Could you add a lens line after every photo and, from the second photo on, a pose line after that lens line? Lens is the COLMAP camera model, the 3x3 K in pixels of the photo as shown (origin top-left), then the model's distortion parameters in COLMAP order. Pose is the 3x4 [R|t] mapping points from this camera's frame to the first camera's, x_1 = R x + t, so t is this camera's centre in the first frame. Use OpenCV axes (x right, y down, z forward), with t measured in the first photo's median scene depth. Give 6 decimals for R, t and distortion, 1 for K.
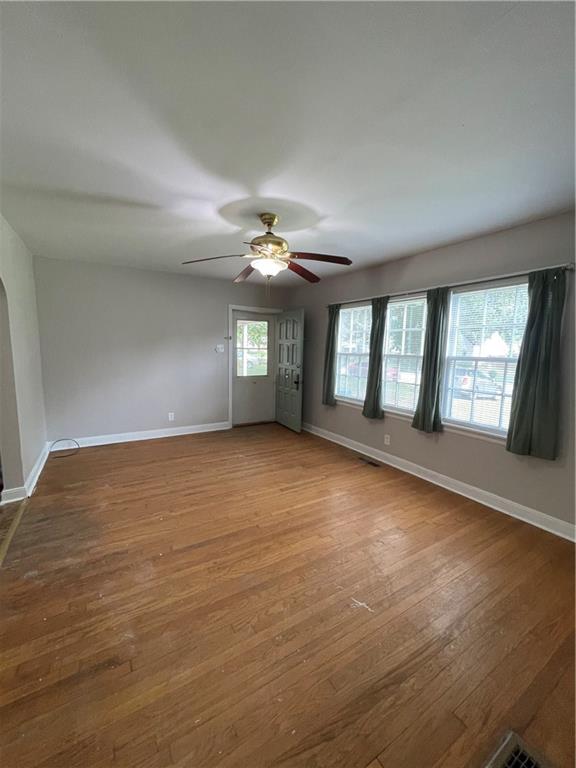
lens RADIAL K [[309.8, 0, 282.5], [0, 309.8, 383.6], [0, 0, 1]] dist [0.001001, 0.000482]
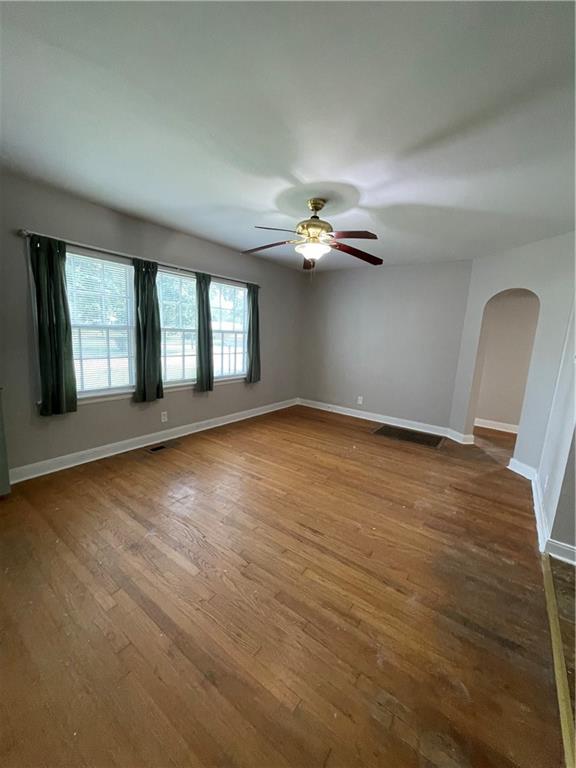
lens RADIAL K [[309.8, 0, 289.5], [0, 309.8, 384.5], [0, 0, 1]] dist [0.001001, 0.000482]
pose [[-0.388725, -0.194483, 0.900594, -0.747172], [0.051246, 0.971391, 0.231891, -0.136535], [-0.919927, 0.136294, -0.367638, 1.096779]]
